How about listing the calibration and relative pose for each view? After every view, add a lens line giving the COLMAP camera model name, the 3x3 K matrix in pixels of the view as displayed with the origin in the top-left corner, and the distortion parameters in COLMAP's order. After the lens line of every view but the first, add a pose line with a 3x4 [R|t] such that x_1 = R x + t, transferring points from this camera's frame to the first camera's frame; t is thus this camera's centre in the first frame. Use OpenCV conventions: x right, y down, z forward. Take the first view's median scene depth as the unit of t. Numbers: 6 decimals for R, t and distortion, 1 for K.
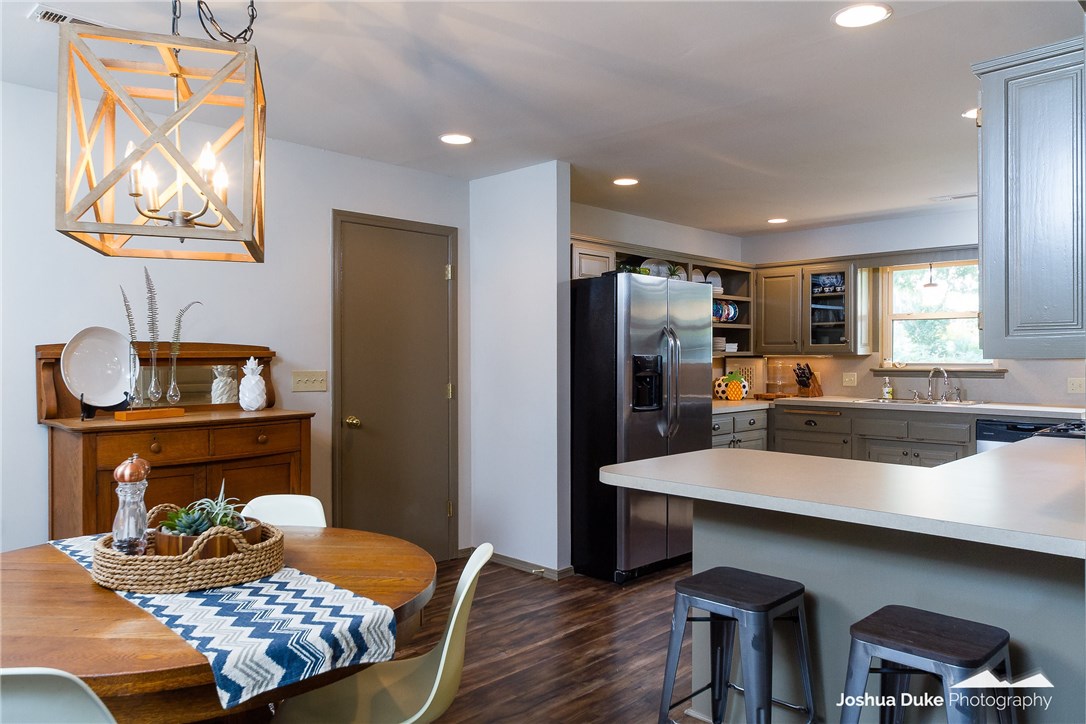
lens RADIAL K [[769.7, 0, 540.4], [0, 769.7, 365.9], [0, 0, 1]] dist [0.002761, -0.001326]
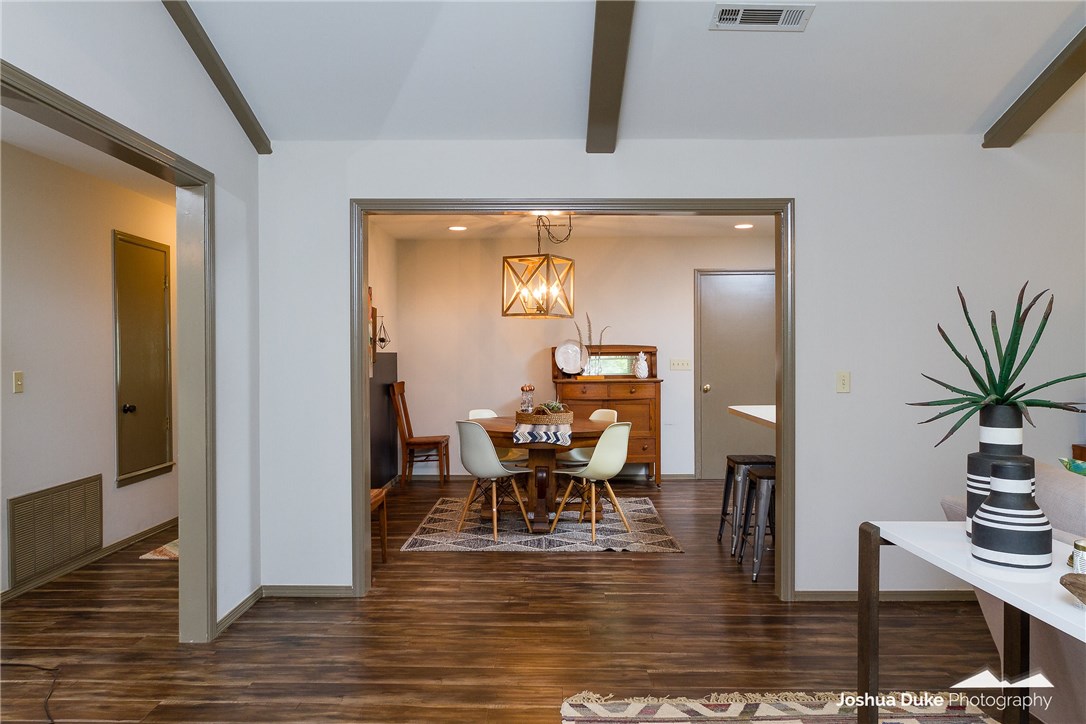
lens RADIAL K [[769.7, 0, 543.4], [0, 769.7, 360.6], [0, 0, 1]] dist [0.002761, -0.001326]
pose [[0.693897, 0.002367, -0.720071, 1.023719], [-0.000680, 0.999996, 0.002632, 0.007402], [0.720074, -0.001336, 0.693896, -0.655199]]
